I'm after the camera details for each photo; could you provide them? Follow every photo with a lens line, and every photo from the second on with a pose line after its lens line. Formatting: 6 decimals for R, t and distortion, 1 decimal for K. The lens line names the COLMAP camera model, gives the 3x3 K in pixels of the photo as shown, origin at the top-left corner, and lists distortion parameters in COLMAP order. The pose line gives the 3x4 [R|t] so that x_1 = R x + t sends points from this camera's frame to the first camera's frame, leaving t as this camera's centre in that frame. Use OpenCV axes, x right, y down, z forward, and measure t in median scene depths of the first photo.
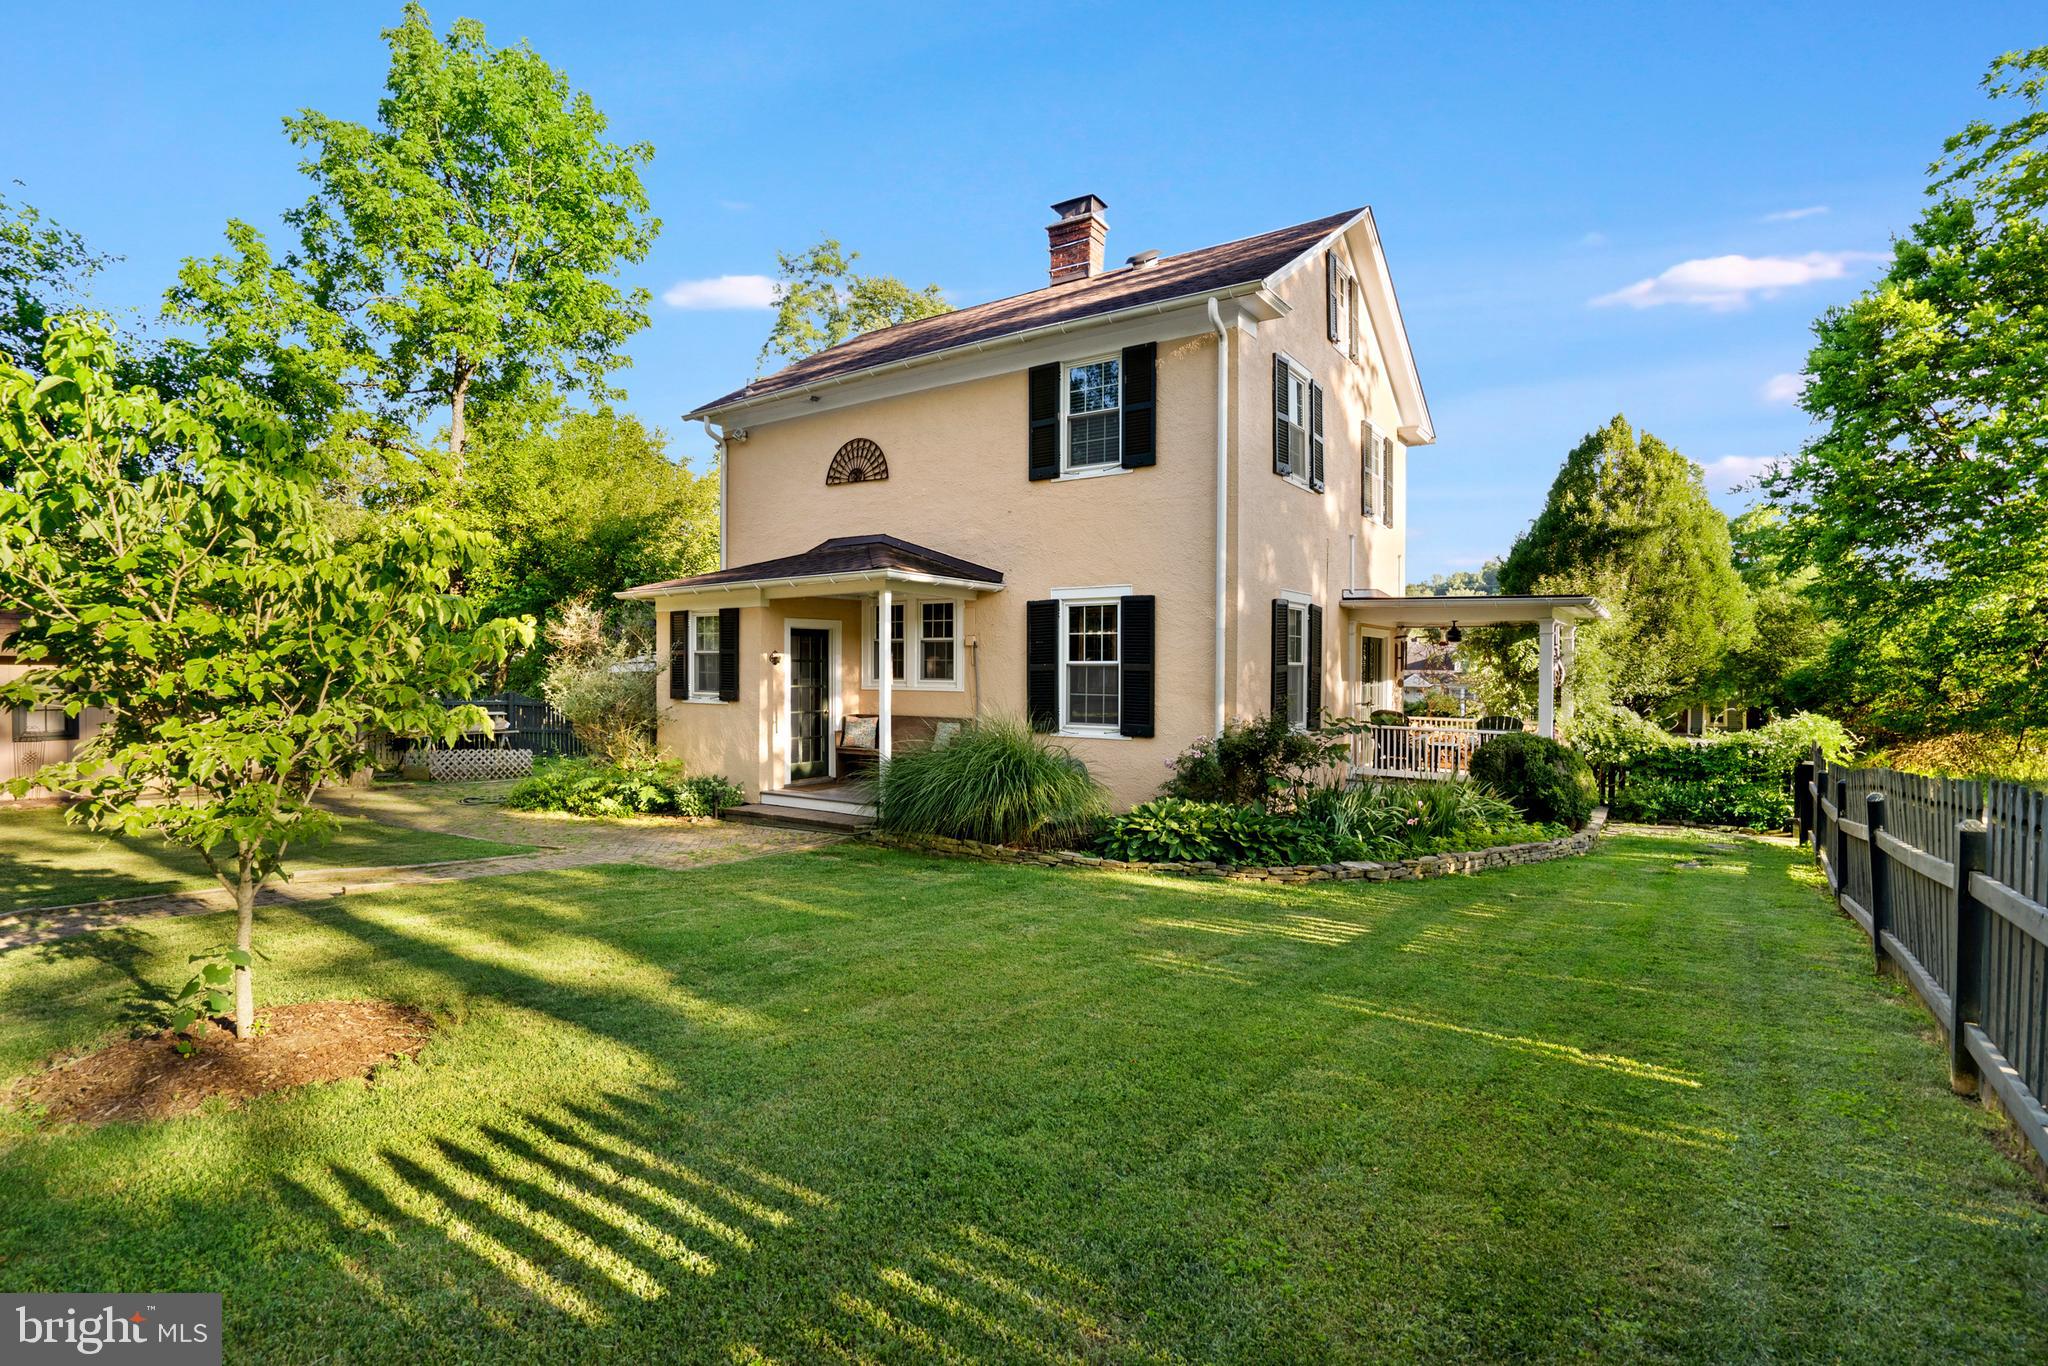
lens RADIAL K [[936.3, 0, 1026.0], [0, 936.3, 682.2], [0, 0, 1]] dist [-0.014426, -0.000265]
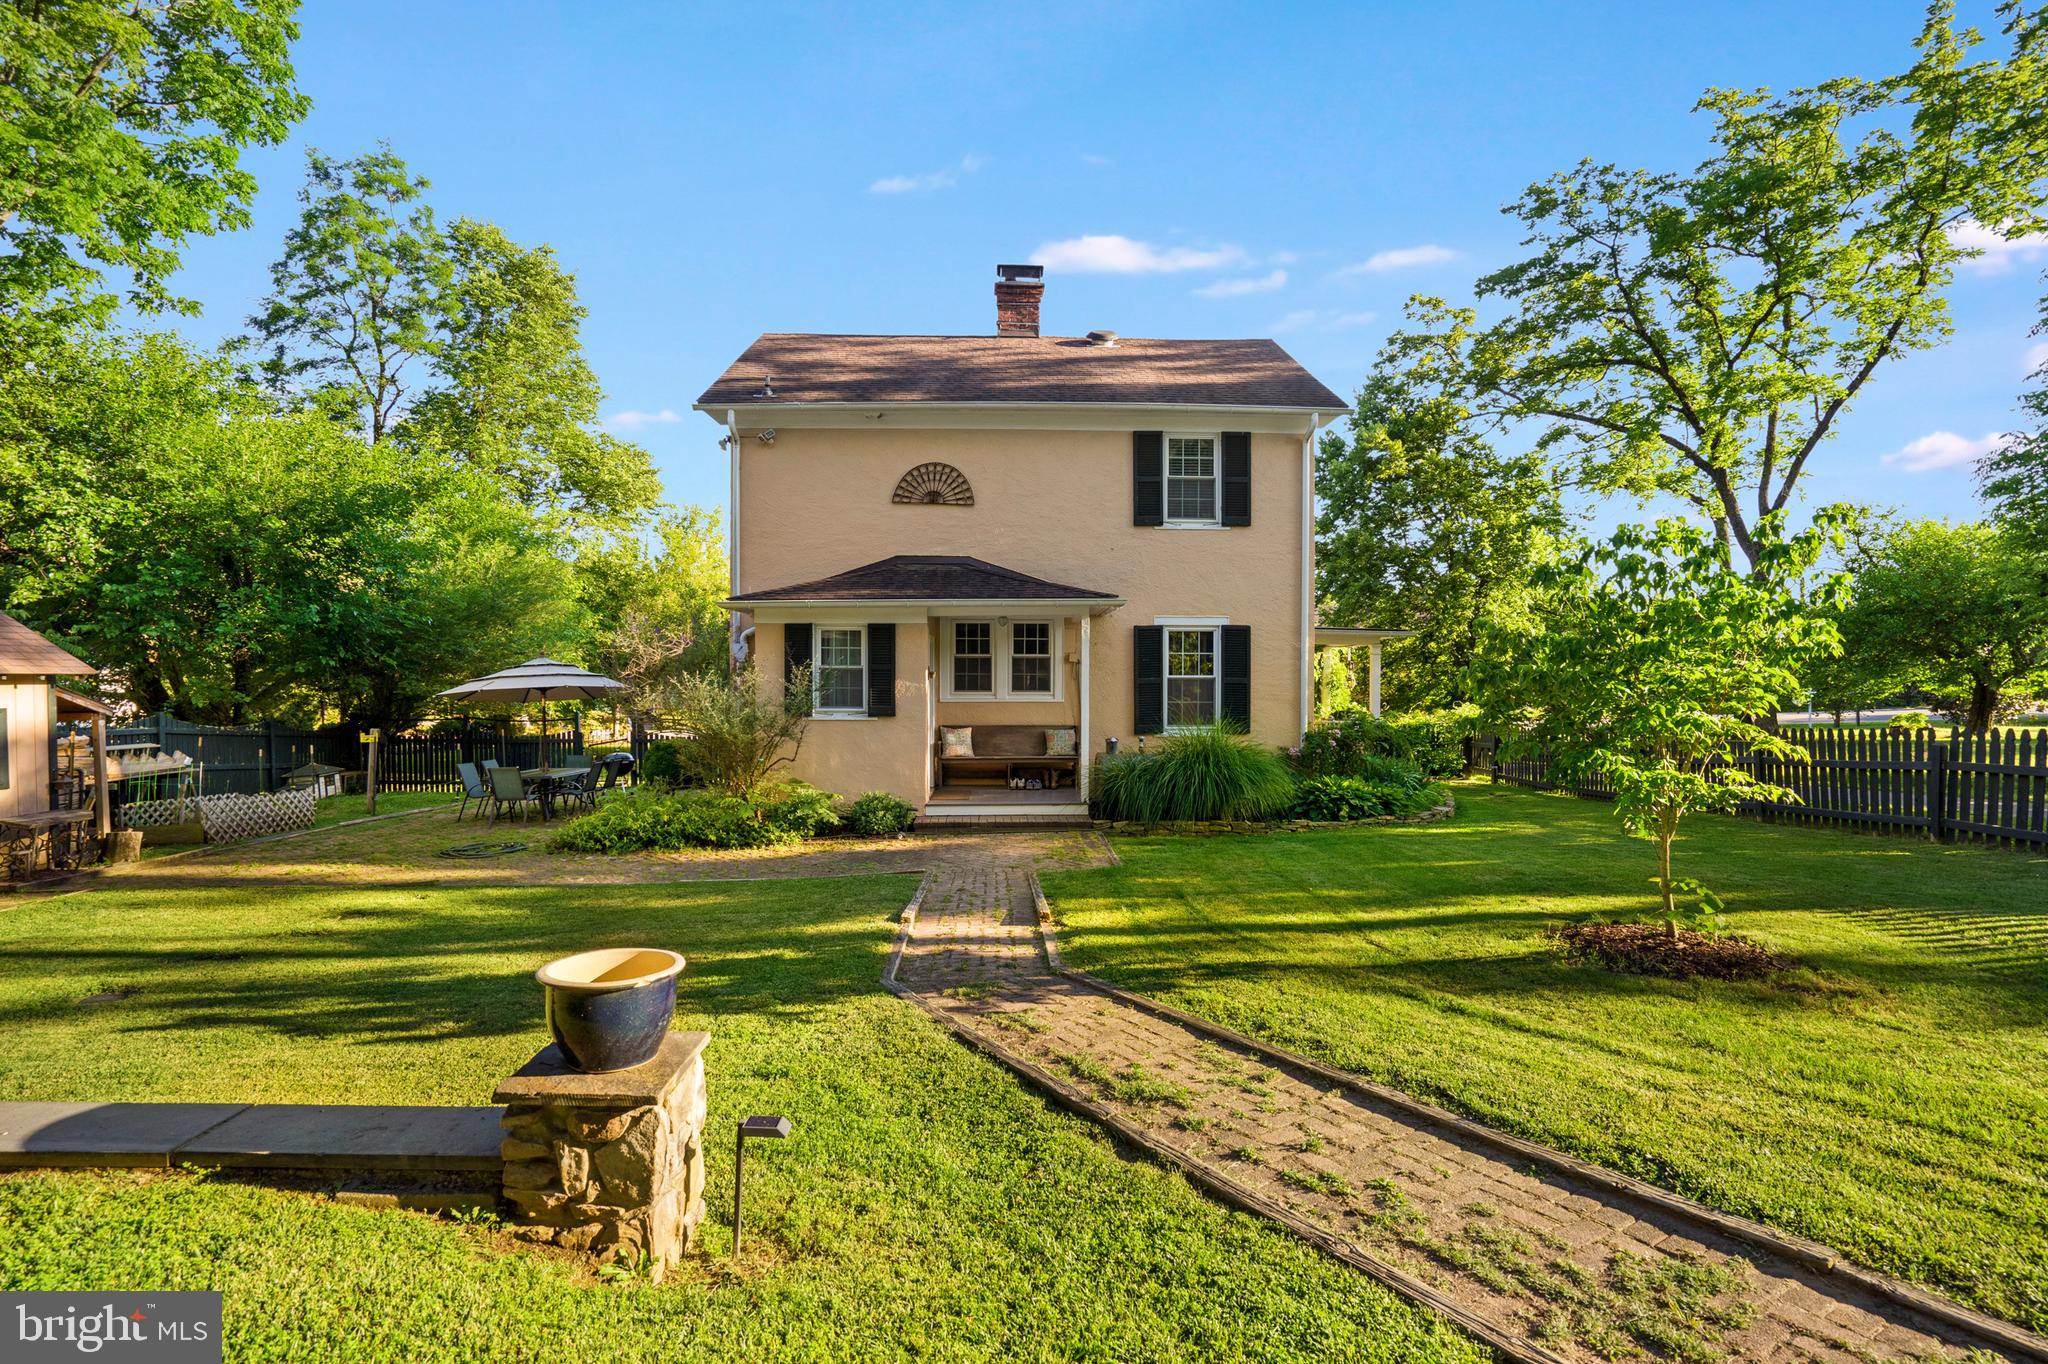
lens RADIAL K [[936.3, 0, 1028.3], [0, 936.3, 680.2], [0, 0, 1]] dist [-0.014426, -0.000265]
pose [[0.824390, -0.006245, 0.565988, -0.752364], [0.011517, 0.999917, -0.005743, -0.011398], [-0.565905, 0.011253, 0.824394, 0.089352]]
